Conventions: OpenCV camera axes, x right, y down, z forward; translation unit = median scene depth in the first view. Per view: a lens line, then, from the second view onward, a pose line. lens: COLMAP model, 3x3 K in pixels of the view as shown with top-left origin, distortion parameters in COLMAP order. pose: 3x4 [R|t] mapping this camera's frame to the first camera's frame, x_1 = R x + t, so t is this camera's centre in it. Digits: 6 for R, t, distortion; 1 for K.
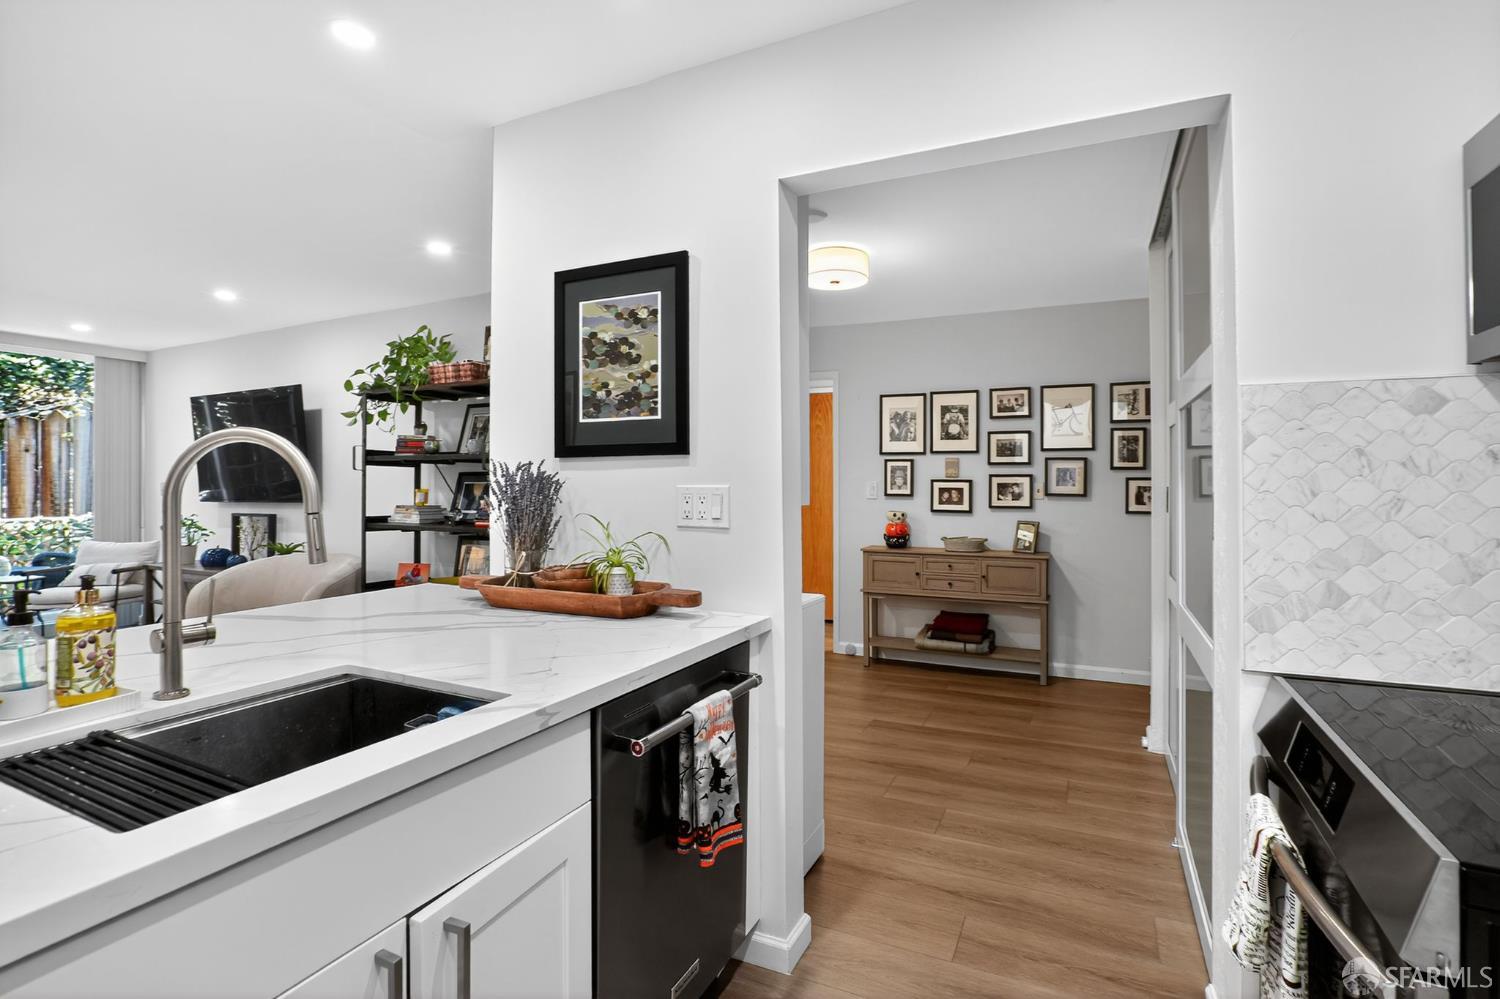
lens RADIAL K [[711.7, 0, 753.5], [0, 711.7, 489.2], [0, 0, 1]] dist [-0.043677, -0.000464]
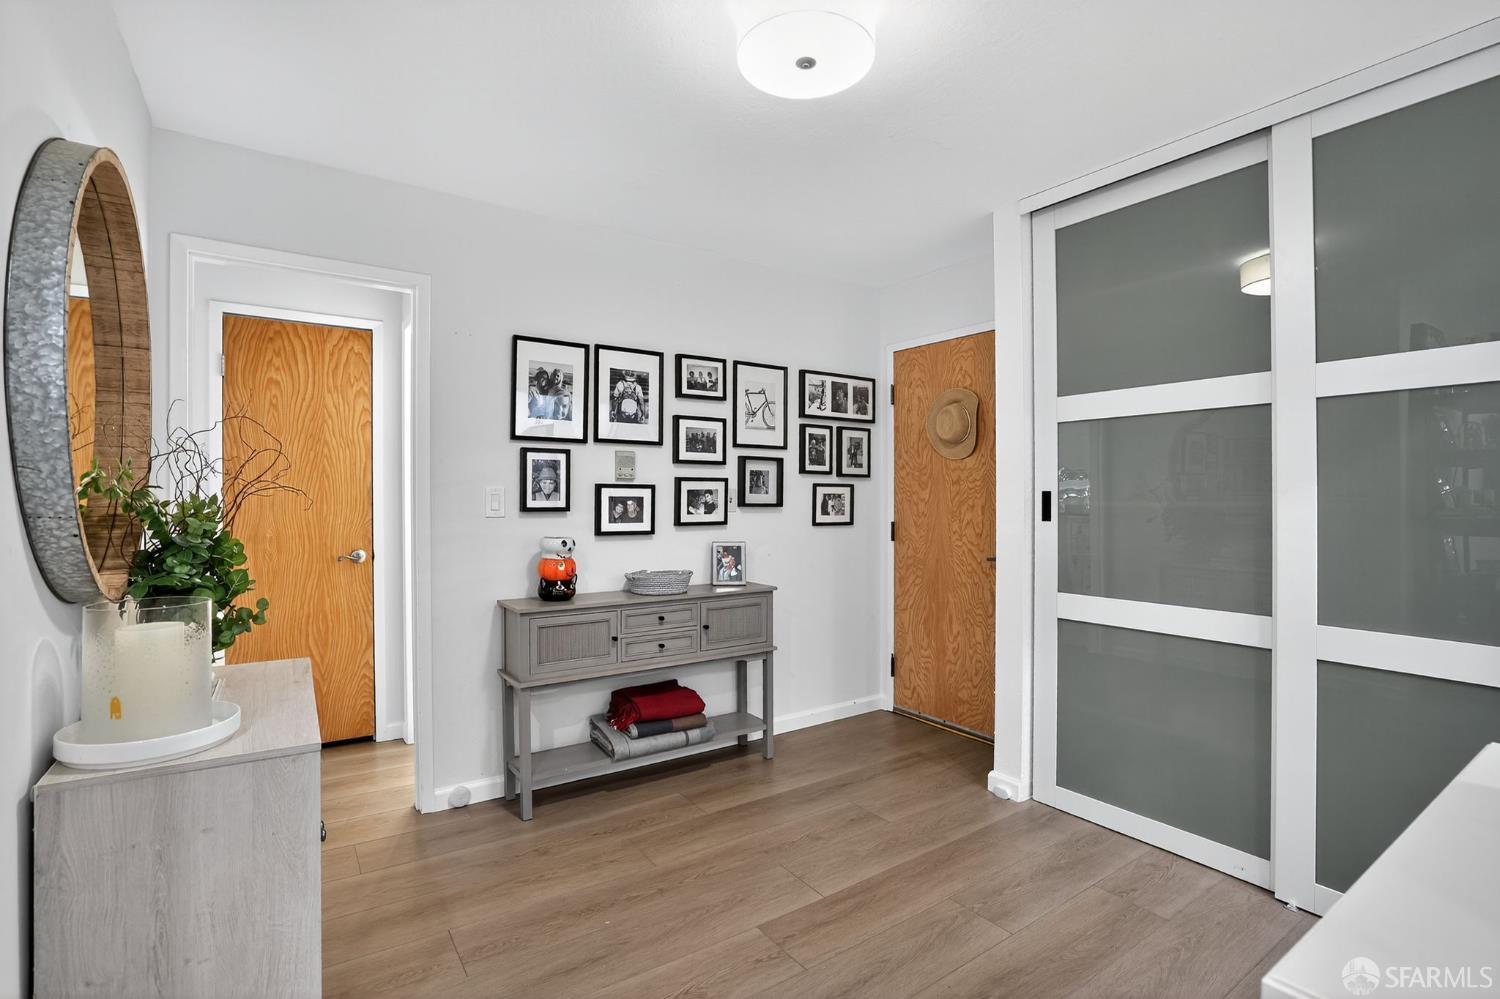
lens RADIAL K [[711.7, 0, 750.0], [0, 711.7, 495.7], [0, 0, 1]] dist [-0.043677, -0.000464]
pose [[0.495779, -0.005743, 0.868430, -0.231744], [0.005833, 0.999978, 0.003283, -0.004422], [-0.868429, 0.003438, 0.495802, 0.581453]]
